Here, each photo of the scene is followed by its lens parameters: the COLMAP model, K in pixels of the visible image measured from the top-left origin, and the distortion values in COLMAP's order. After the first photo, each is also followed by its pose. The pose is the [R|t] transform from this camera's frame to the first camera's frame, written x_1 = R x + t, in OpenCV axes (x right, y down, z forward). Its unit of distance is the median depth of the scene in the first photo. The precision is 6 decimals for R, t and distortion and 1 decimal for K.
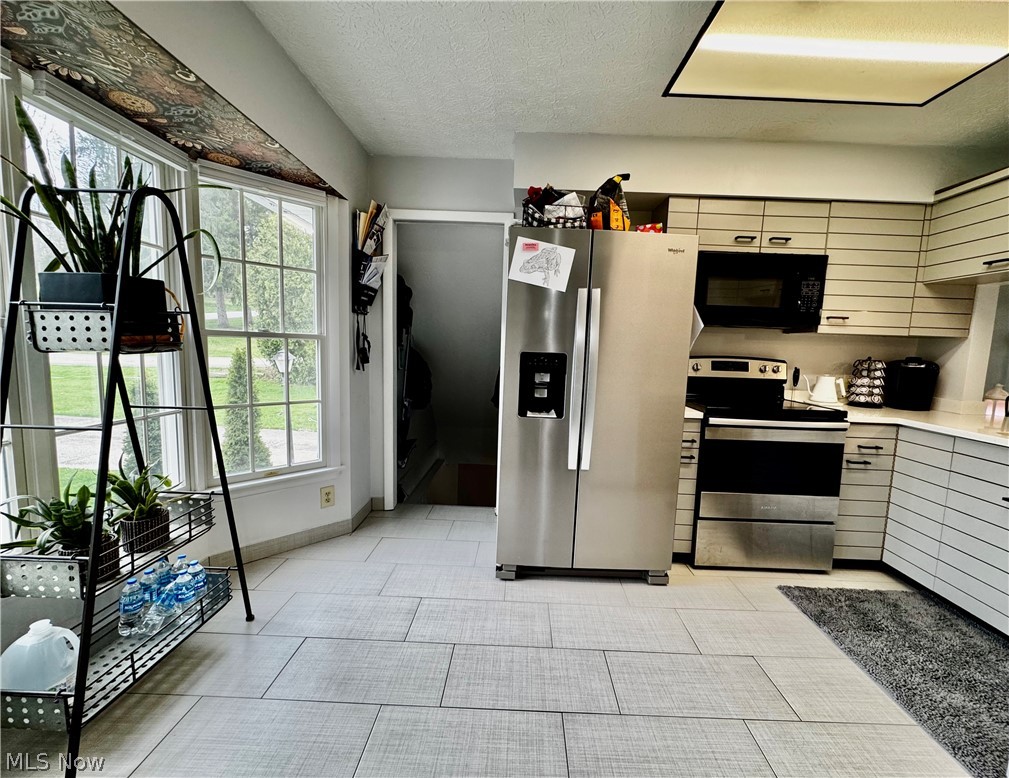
lens RADIAL K [[419.8, 0, 511.1], [0, 419.8, 388.9], [0, 0, 1]] dist [-0.007384, 0.000197]
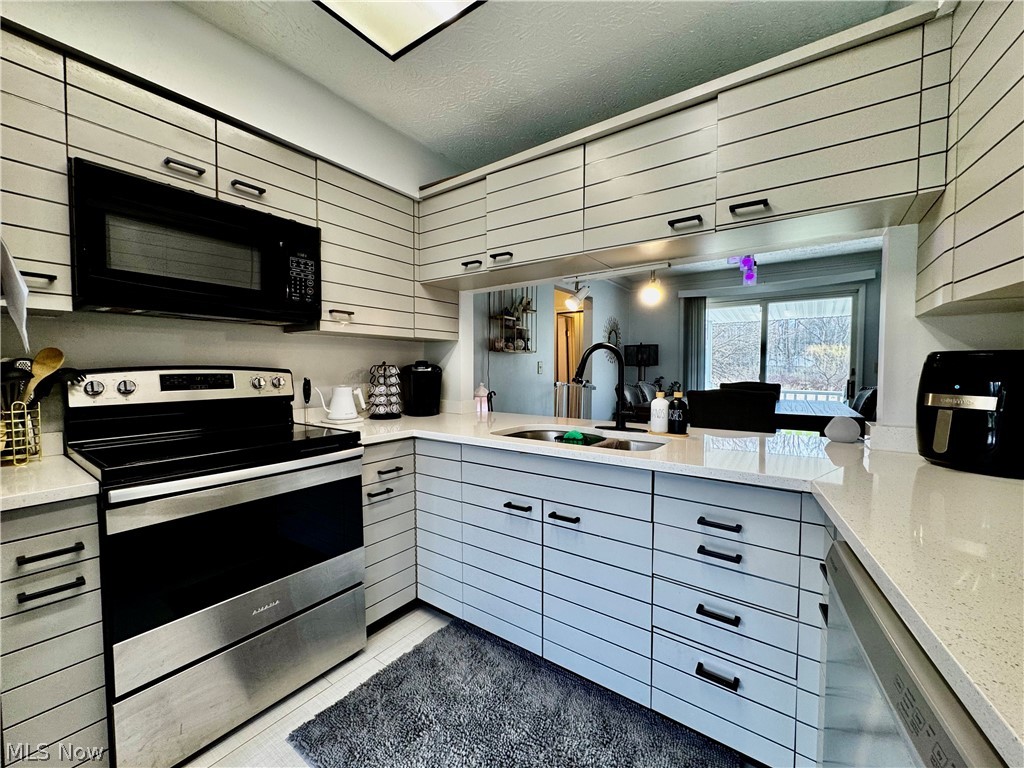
lens RADIAL K [[412.8, 0, 507.5], [0, 412.8, 386.2], [0, 0, 1]] dist [-0.003197, 0.000017]
pose [[0.581513, -0.069491, 0.810564, 0.328509], [0.105213, 0.994402, 0.009770, -0.006797], [-0.806705, 0.079600, 0.585569, 0.309357]]
